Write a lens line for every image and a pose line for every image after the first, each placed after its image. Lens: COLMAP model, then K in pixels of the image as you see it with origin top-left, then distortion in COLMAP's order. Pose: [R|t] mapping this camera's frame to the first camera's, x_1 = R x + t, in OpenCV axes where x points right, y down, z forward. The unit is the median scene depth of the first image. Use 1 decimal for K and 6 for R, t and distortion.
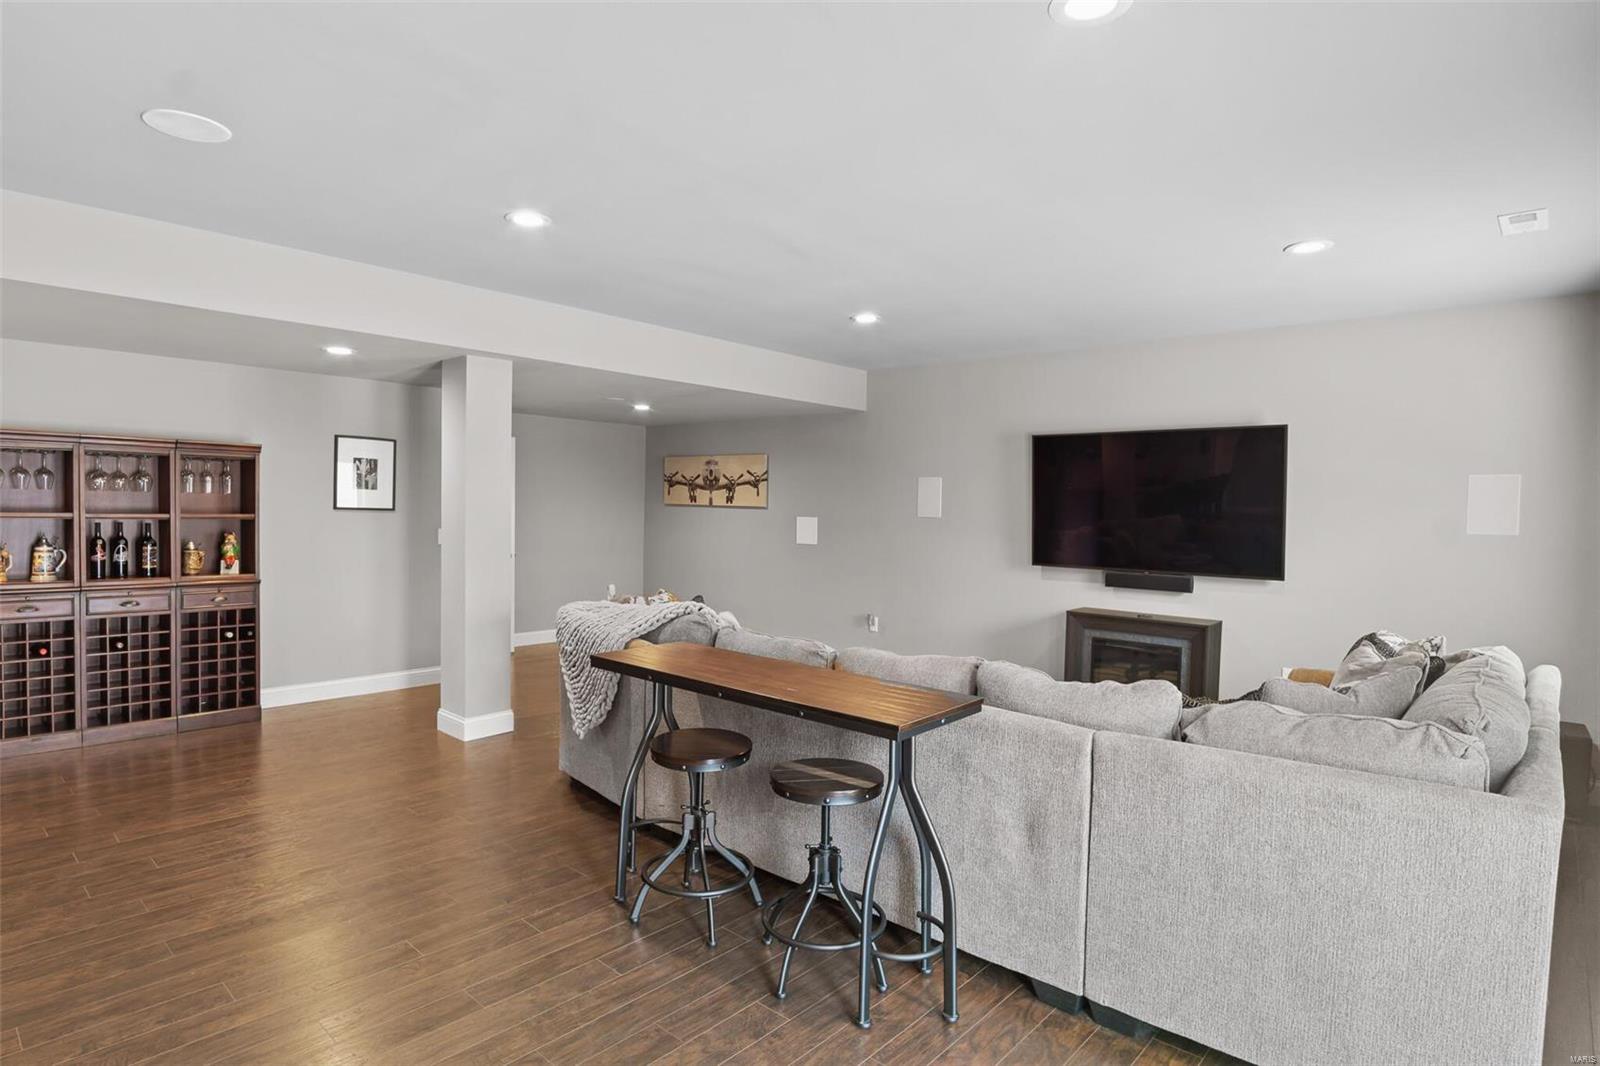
lens RADIAL K [[862.7, 0, 781.9], [0, 862.7, 532.8], [0, 0, 1]] dist [-0.016431, 0.000207]
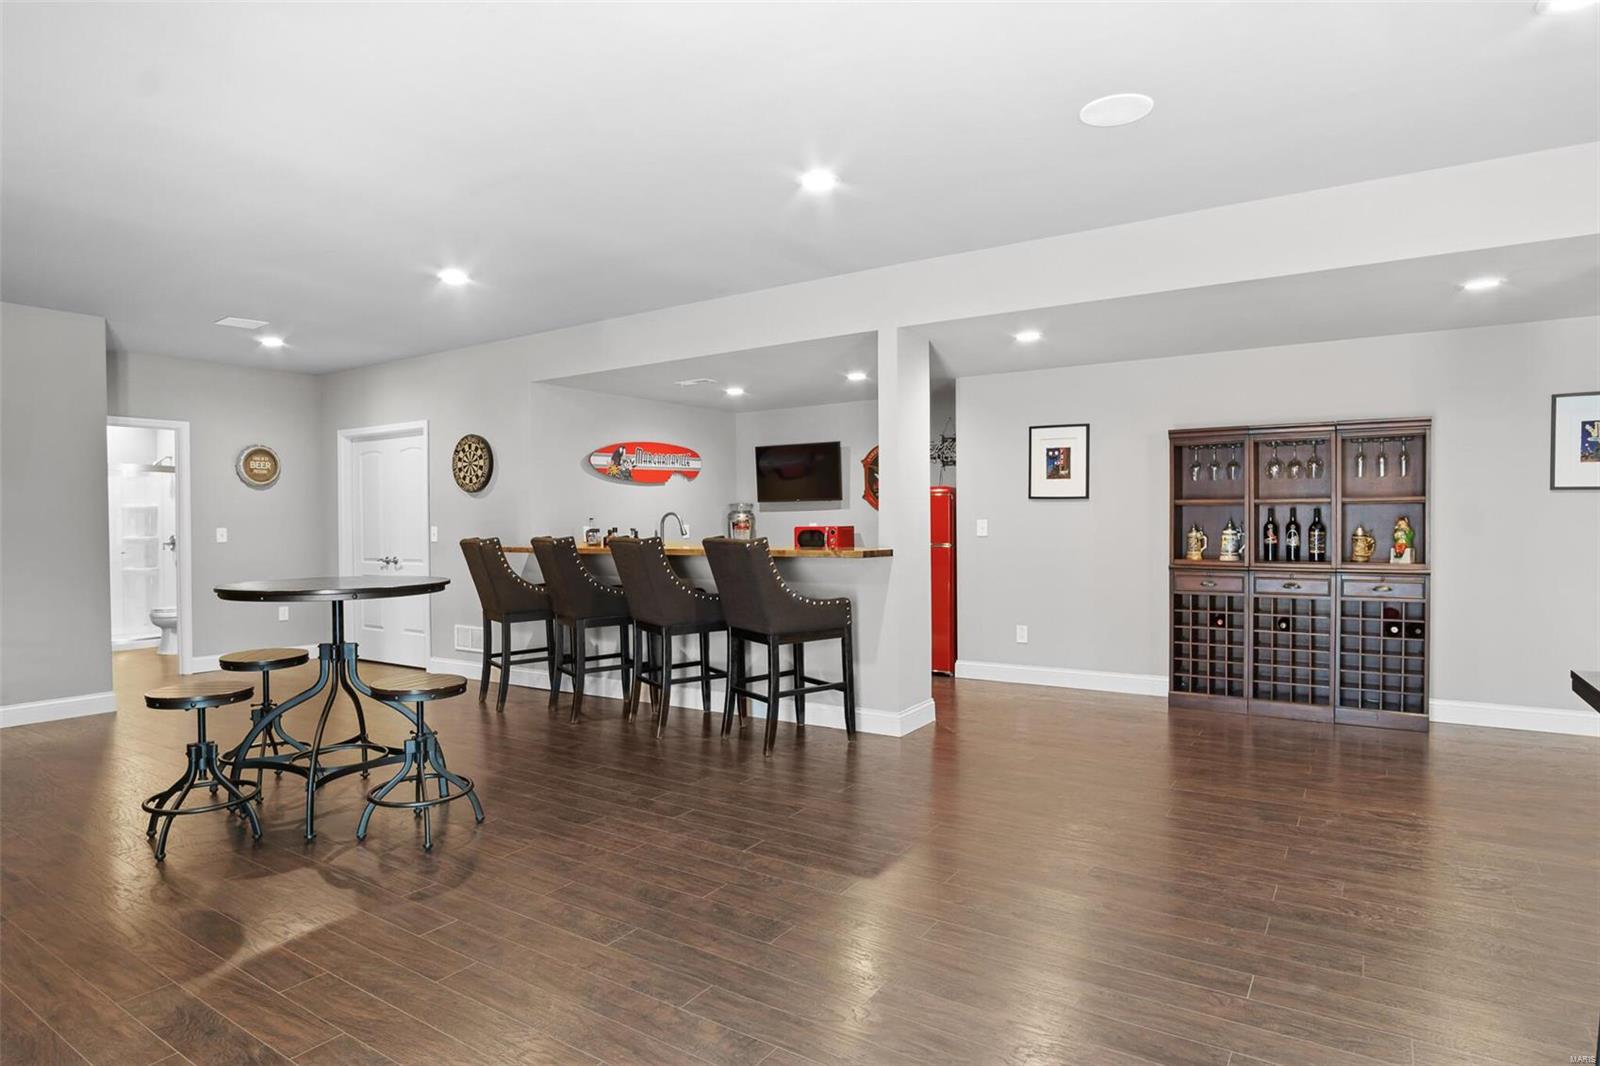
lens RADIAL K [[890.8, 0, 800.0], [0, 890.8, 533.0], [0, 0, 1]] dist [-0.019445, -0.000889]
pose [[0.165683, -0.005977, -0.986161, 0.170284], [-0.021314, 0.999726, -0.009640, 0.038265], [0.985949, 0.022616, 0.165510, 0.219752]]
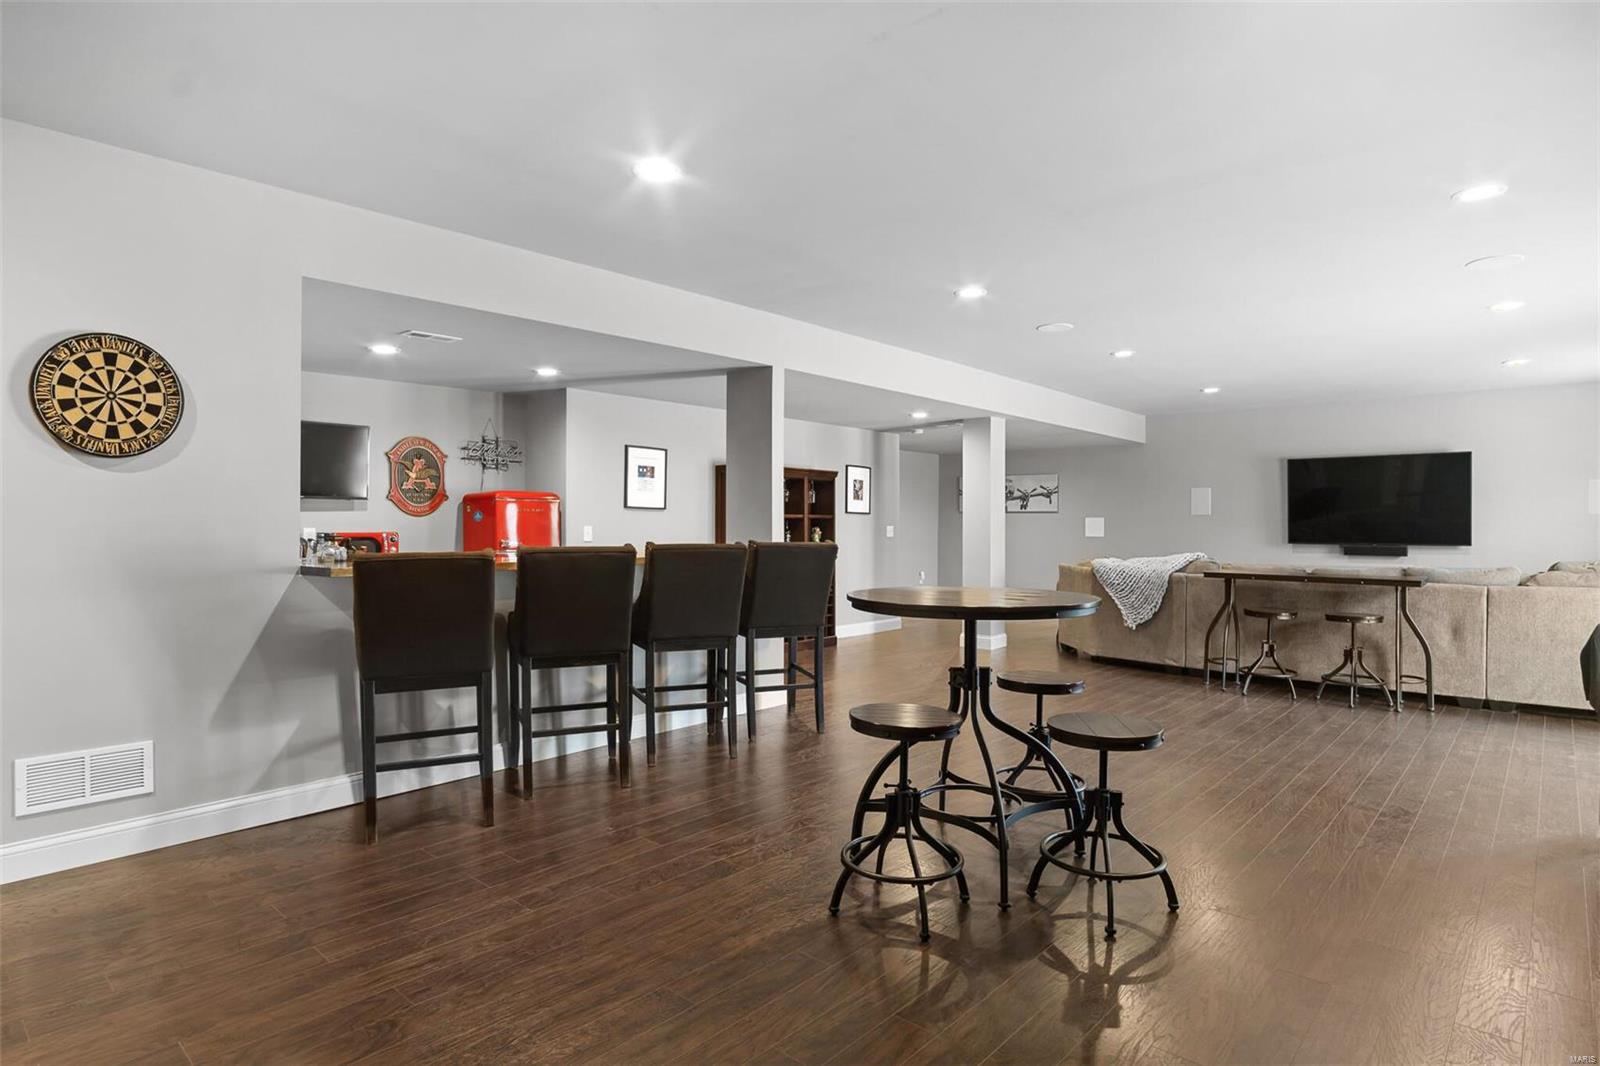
lens RADIAL K [[867.4, 0, 800.0], [0, 867.4, 533.0], [0, 0, 1]] dist [-0.003635, 0.000374]
pose [[0.999651, -0.014932, 0.021787, -0.715074], [0.015435, 0.999614, -0.023090, 0.047792], [-0.021433, 0.023419, 0.999496, -0.614275]]
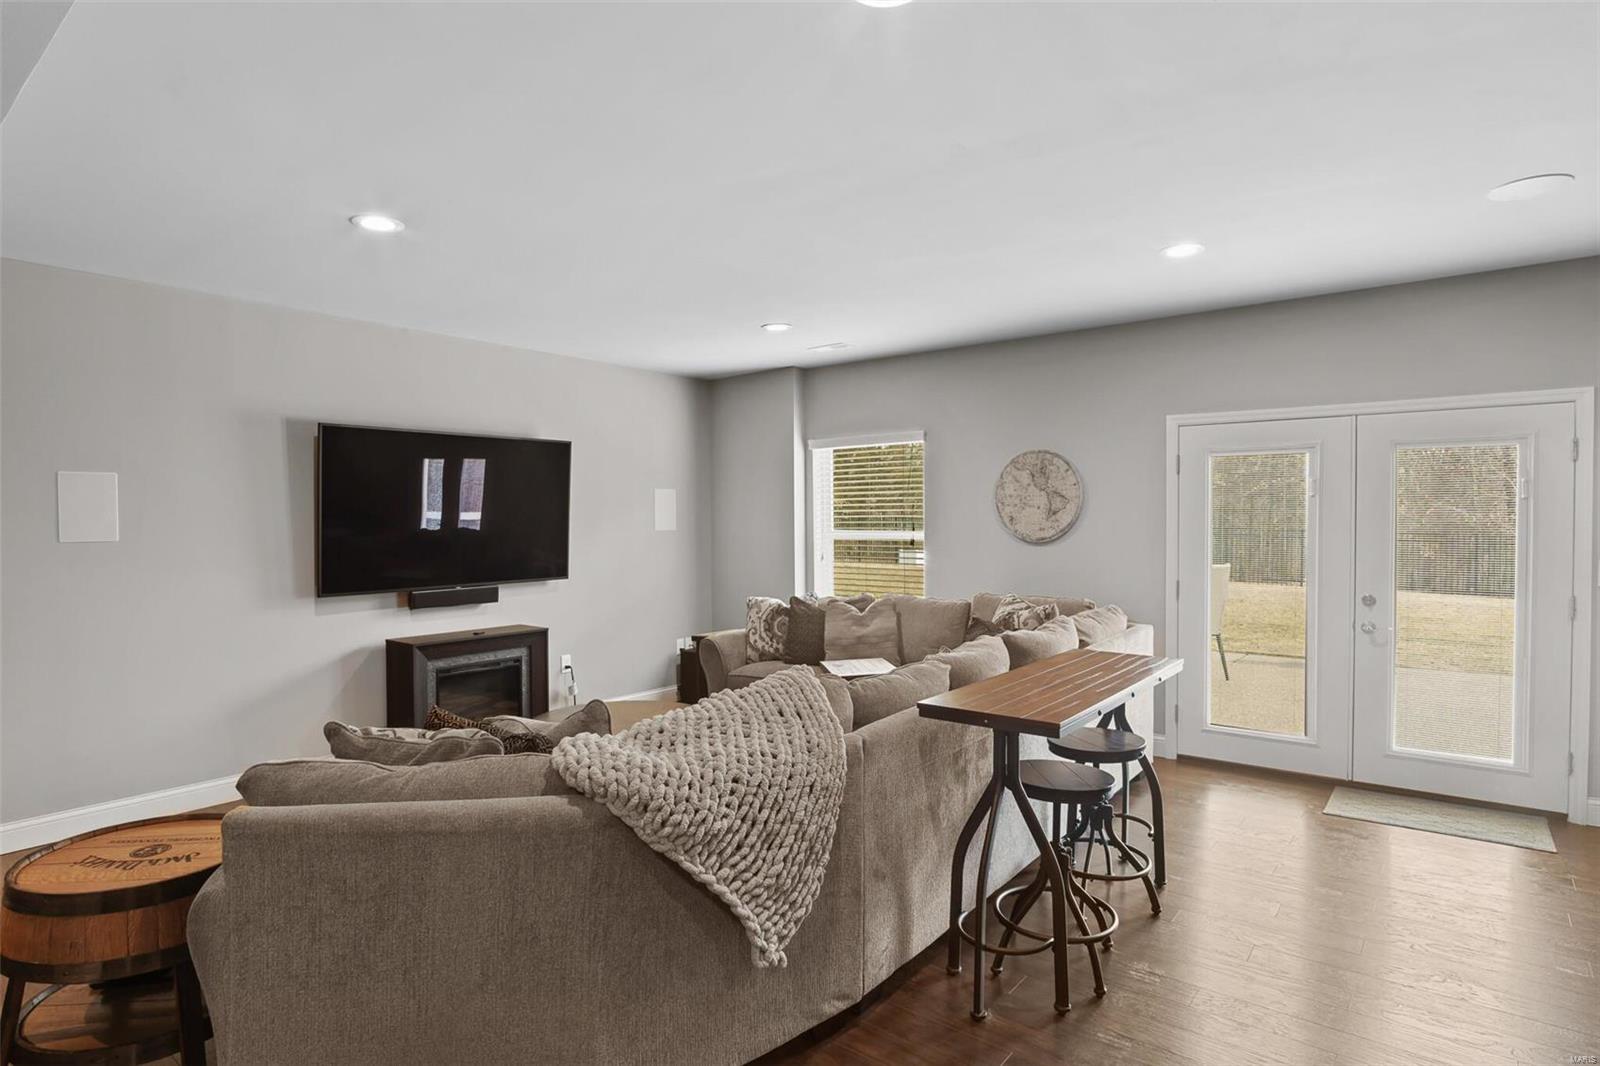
lens RADIAL K [[867.4, 0, 800.0], [0, 867.4, 533.0], [0, 0, 1]] dist [-0.003635, 0.000374]
pose [[-0.073384, -0.038136, 0.996574, -0.557679], [0.037669, 0.998450, 0.040981, -0.038336], [-0.996592, 0.040547, -0.071833, 0.744417]]
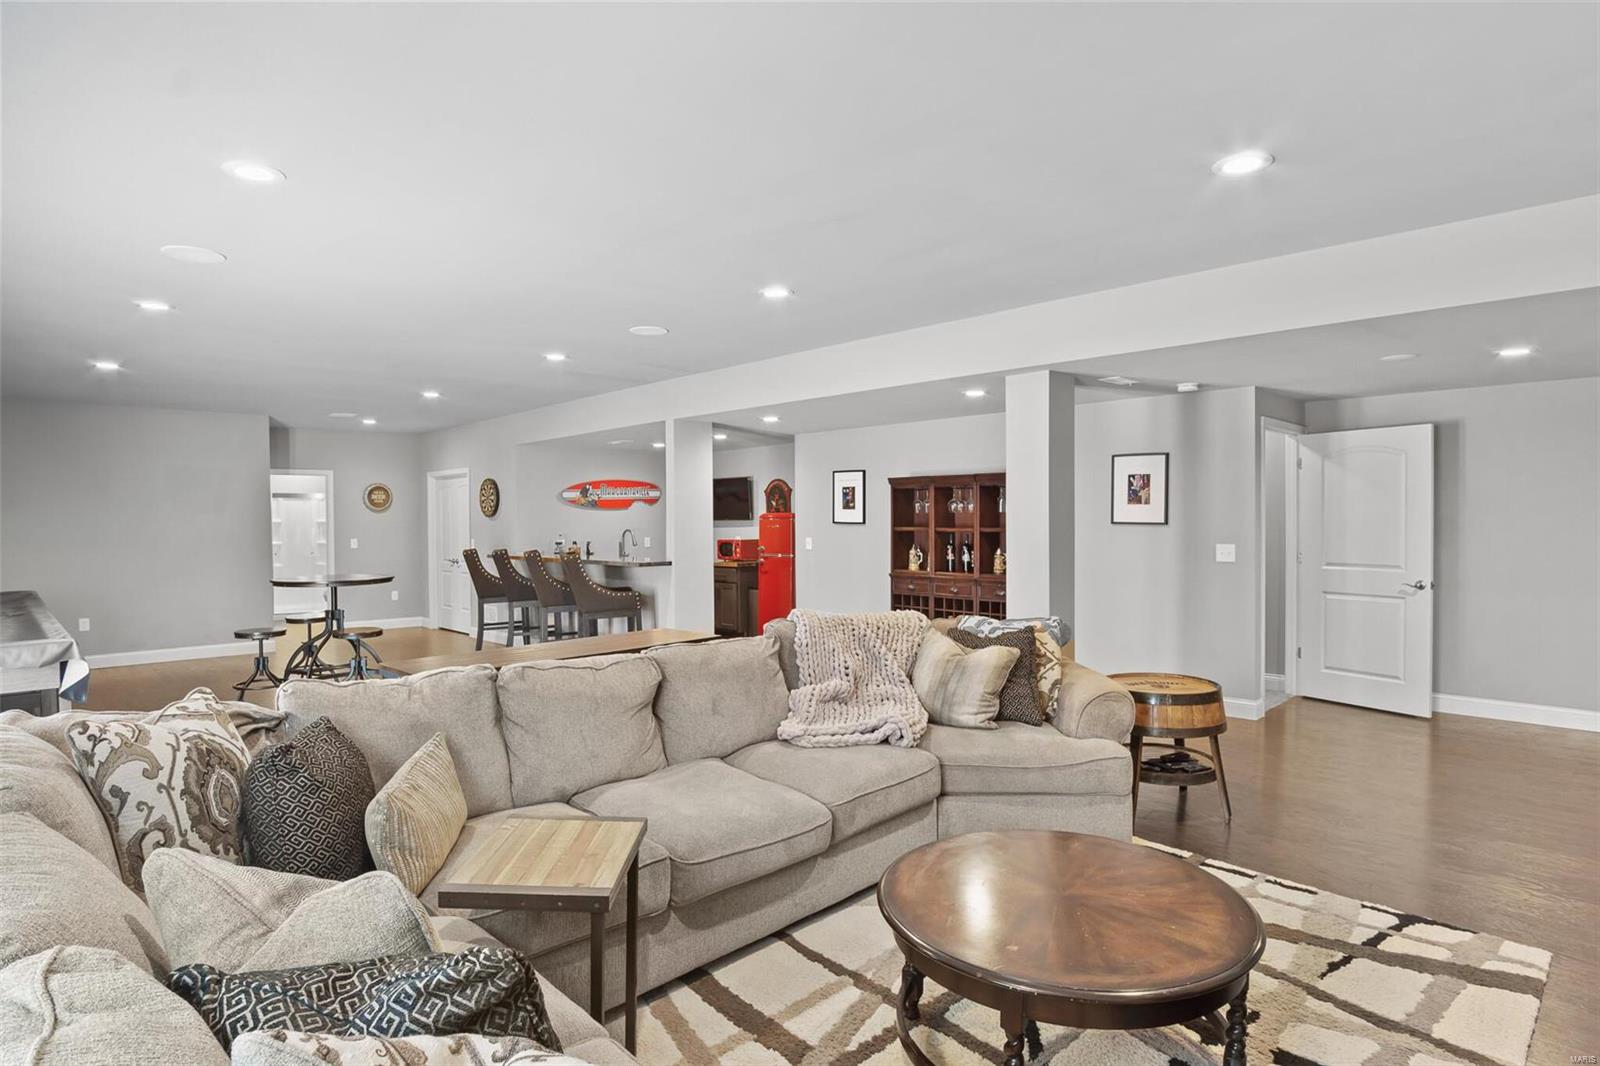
lens RADIAL K [[867.4, 0, 800.0], [0, 867.4, 533.0], [0, 0, 1]] dist [-0.003635, 0.000374]
pose [[-0.070262, -0.000435, -0.997528, 0.663614], [-0.027083, 0.999632, 0.001472, -0.007869], [0.997161, 0.027119, -0.070248, 0.769567]]
